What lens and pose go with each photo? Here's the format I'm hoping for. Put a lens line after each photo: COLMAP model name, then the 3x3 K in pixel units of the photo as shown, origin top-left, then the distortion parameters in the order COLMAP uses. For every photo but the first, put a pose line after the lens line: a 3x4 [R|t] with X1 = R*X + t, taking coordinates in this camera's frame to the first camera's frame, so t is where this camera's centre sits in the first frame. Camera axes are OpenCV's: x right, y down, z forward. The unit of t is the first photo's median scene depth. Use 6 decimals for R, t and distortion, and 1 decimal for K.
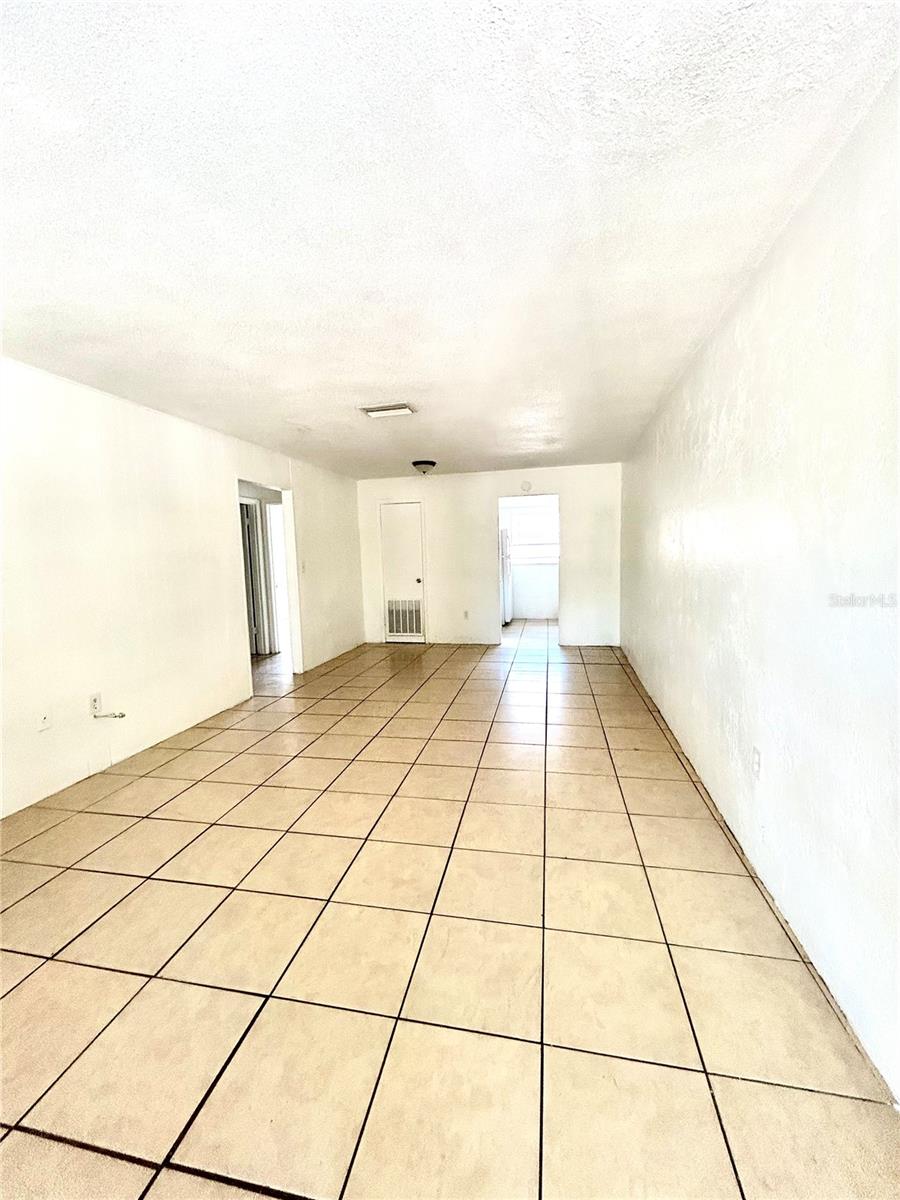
lens RADIAL K [[488.2, 0, 450.2], [0, 488.2, 599.8], [0, 0, 1]] dist [0.001004, 0.000092]
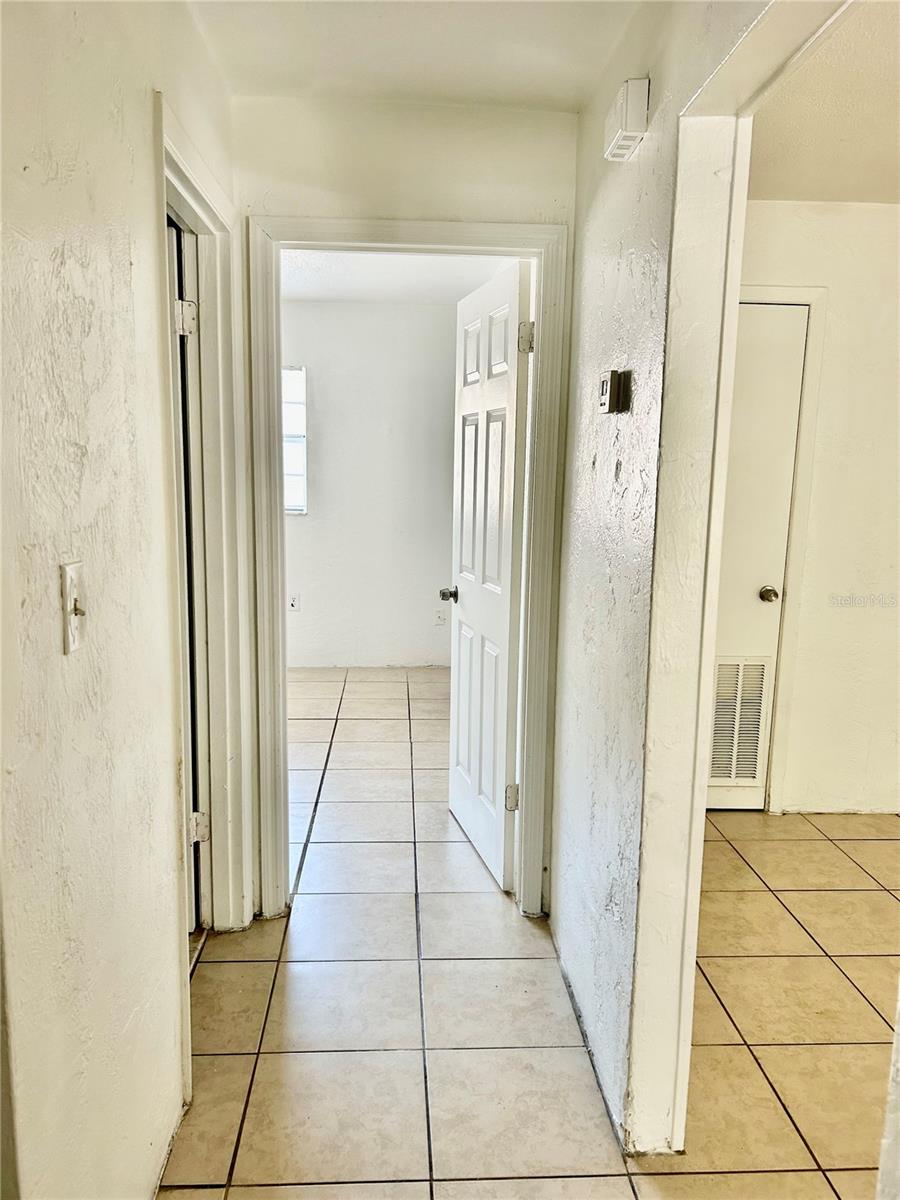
lens RADIAL K [[904.1, 0, 447.1], [0, 904.1, 601.2], [0, 0, 1]] dist [0.035440, -0.000067]
pose [[0.967666, 0.004156, 0.252200, -0.373790], [-0.017630, 0.998533, 0.051190, -0.059728], [-0.251617, -0.053981, 0.966320, 0.551607]]
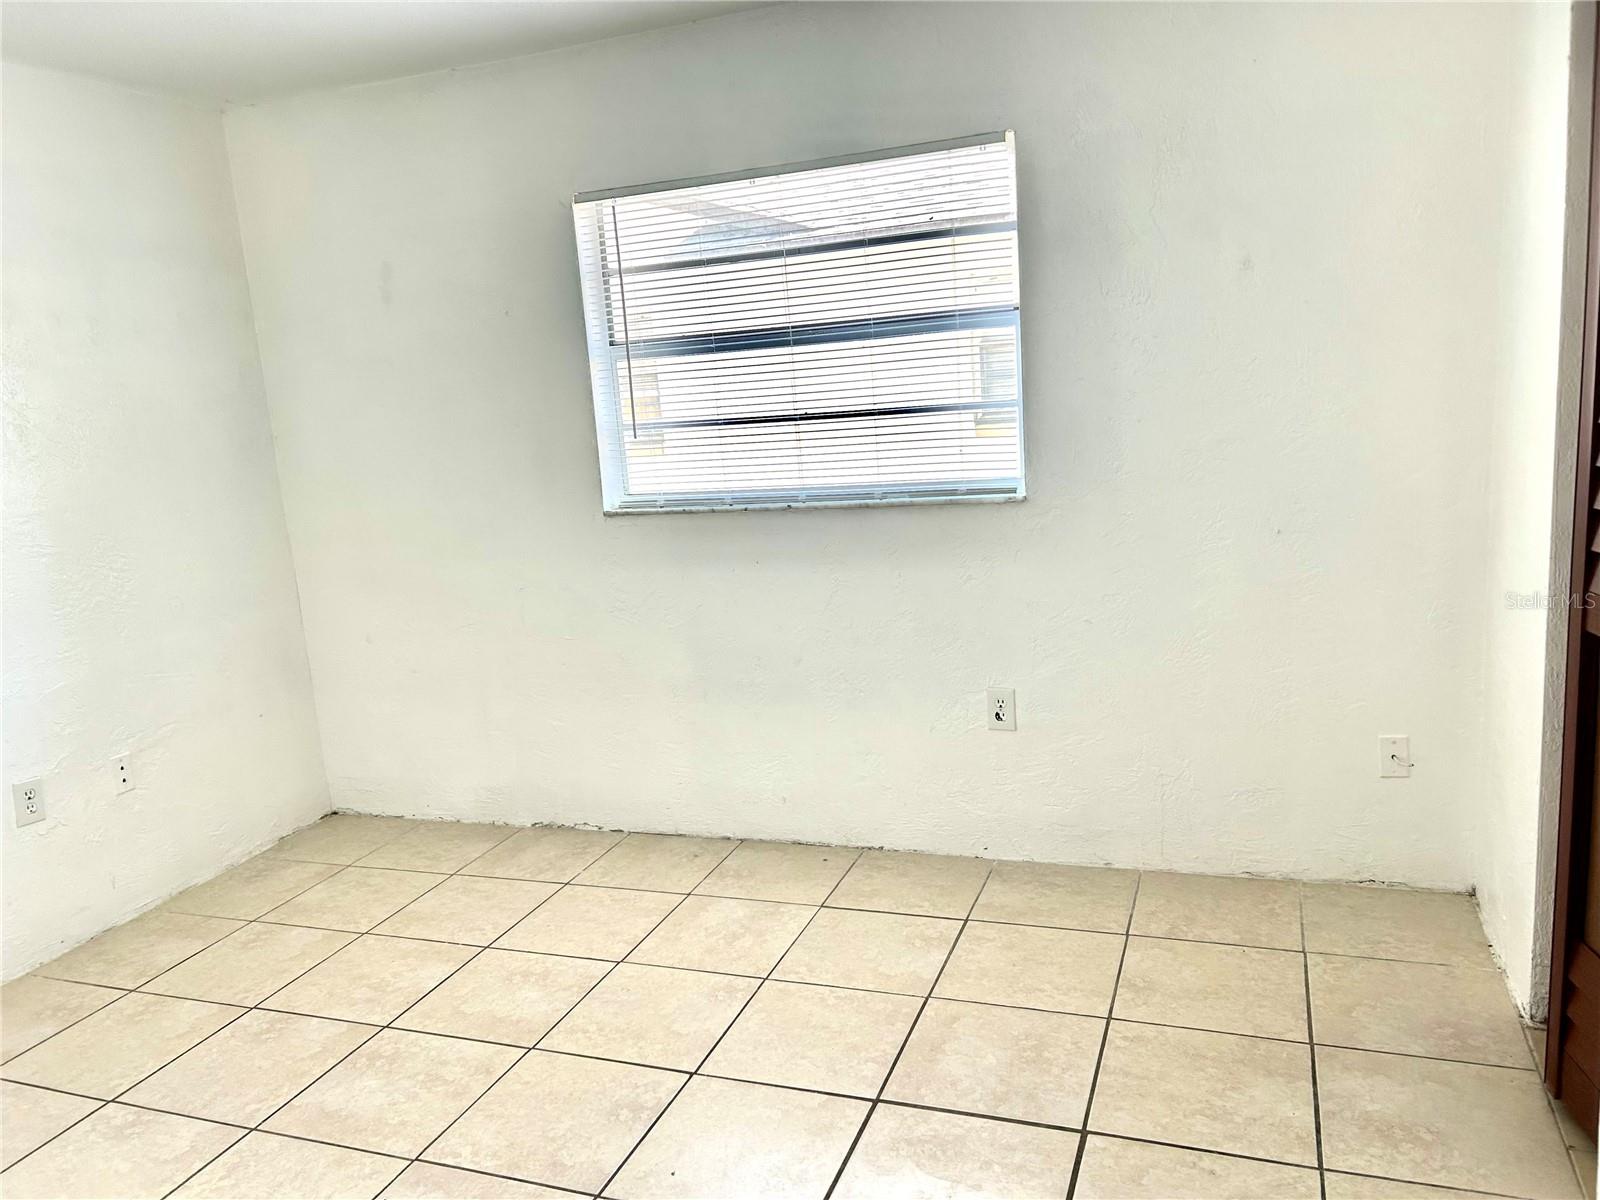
lens RADIAL K [[1205.5, 0, 798.6], [0, 1205.5, 598.0], [0, 0, 1]] dist [0.035440, -0.000067]
pose [[0.985399, -0.017766, -0.169331, -0.339032], [0.032824, 0.995707, 0.086547, -0.077871], [0.167066, -0.090842, 0.981752, 0.723349]]
